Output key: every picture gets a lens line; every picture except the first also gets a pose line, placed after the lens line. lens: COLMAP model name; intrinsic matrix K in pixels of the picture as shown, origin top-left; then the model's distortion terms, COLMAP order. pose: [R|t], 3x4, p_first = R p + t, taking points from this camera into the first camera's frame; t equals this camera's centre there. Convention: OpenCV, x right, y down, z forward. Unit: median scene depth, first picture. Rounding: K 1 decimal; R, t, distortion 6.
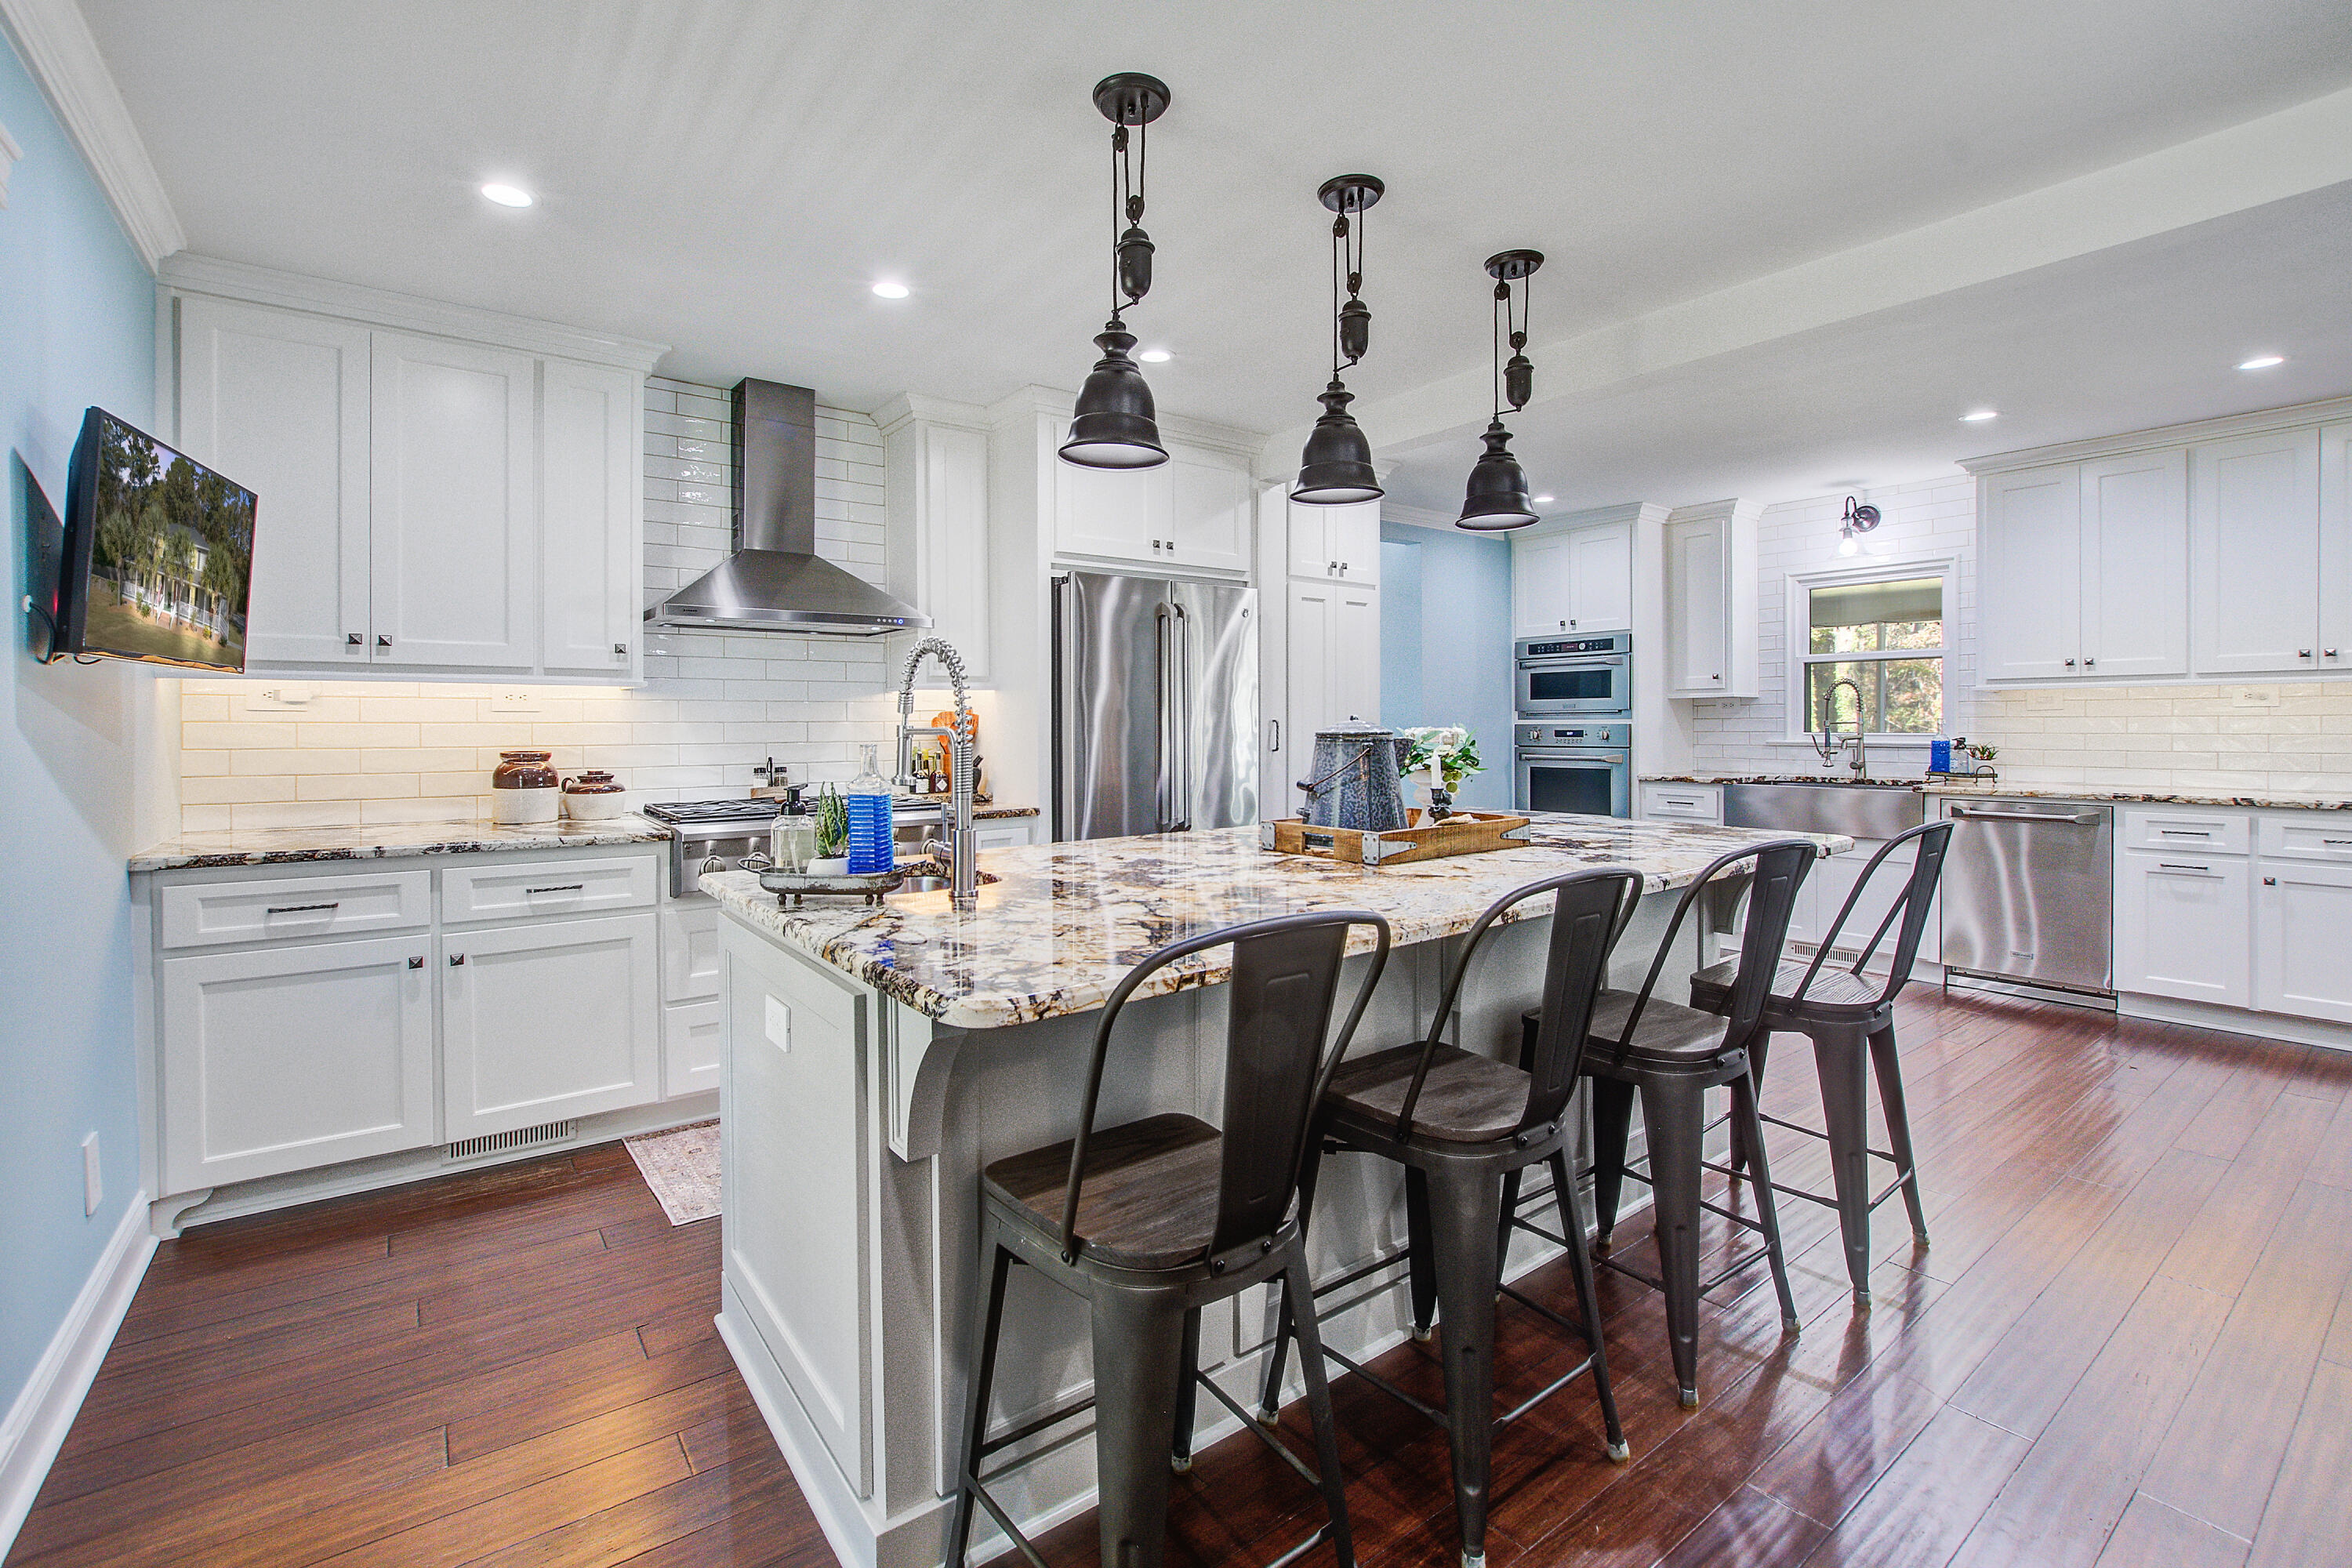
lens RADIAL K [[1012.2, 0, 1227.1], [0, 1012.2, 727.4], [0, 0, 1]] dist [-0.003199, 0.000459]
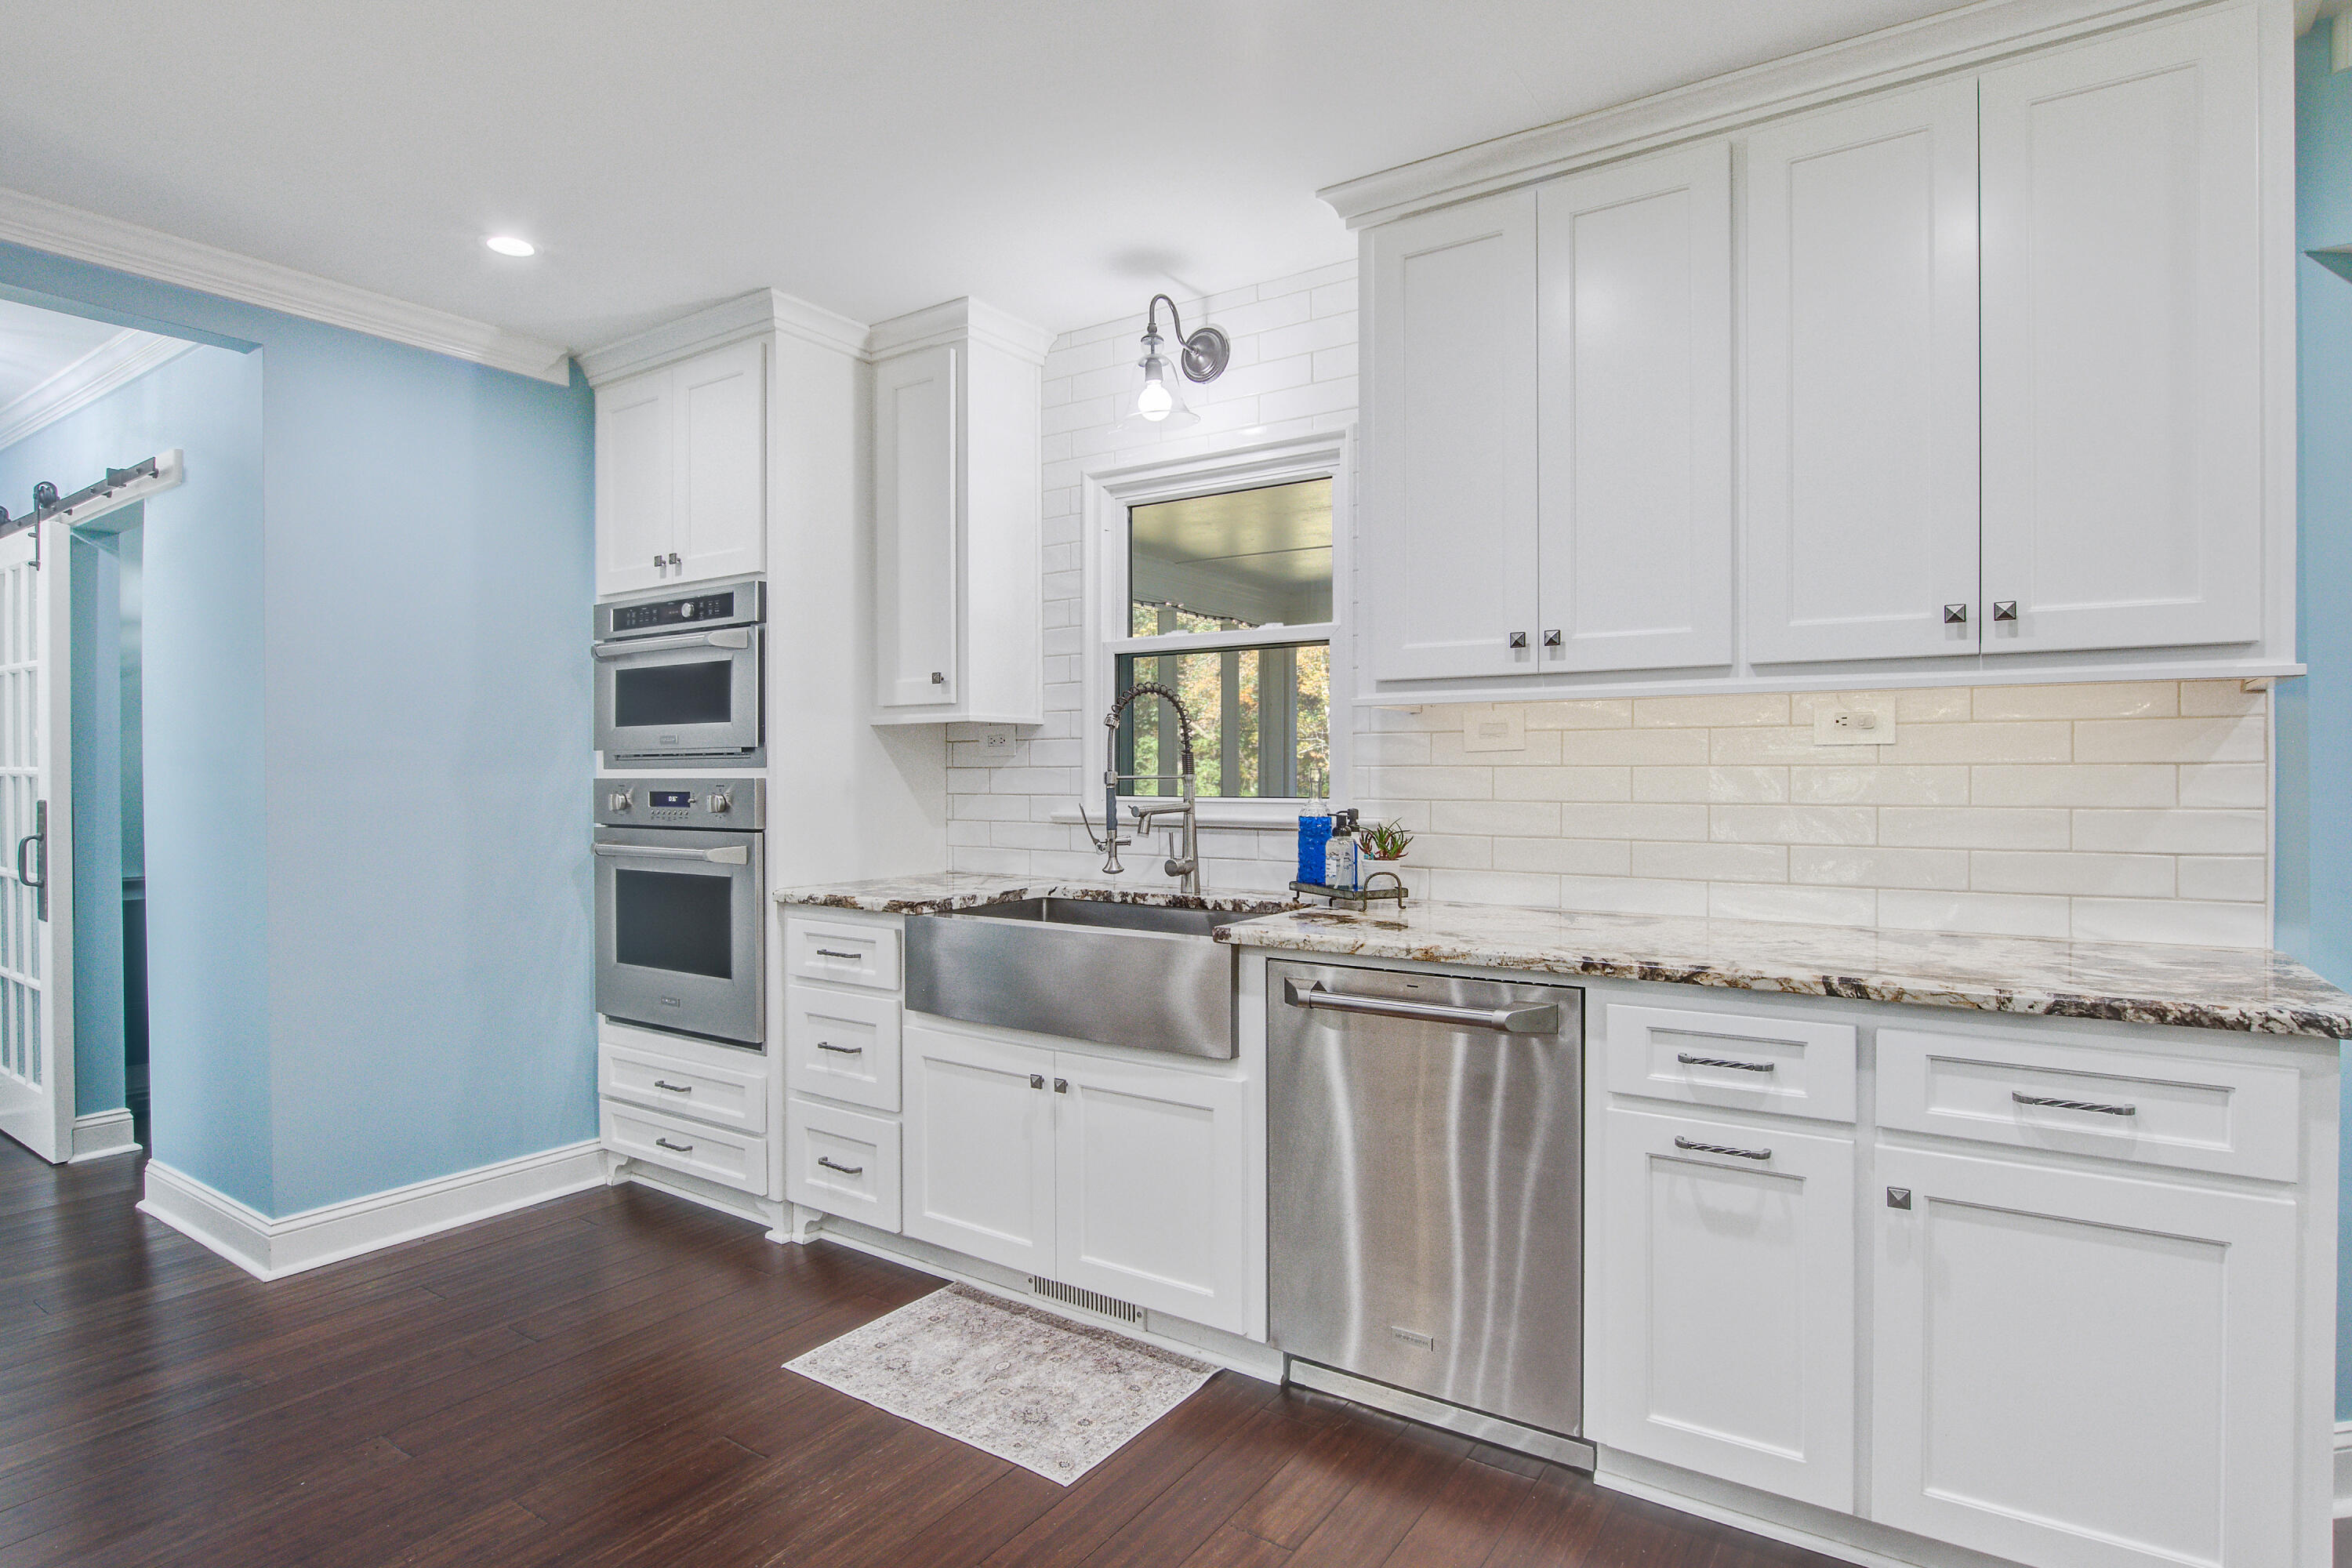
lens RADIAL K [[1222.6, 0, 1181.0], [0, 1222.6, 771.2], [0, 0, 1]] dist [-0.022215, -0.000837]
pose [[0.950066, 0.002046, 0.312043, 0.473445], [-0.000198, 0.999982, -0.005955, -0.004198], [-0.312050, 0.005596, 0.950049, 0.486107]]
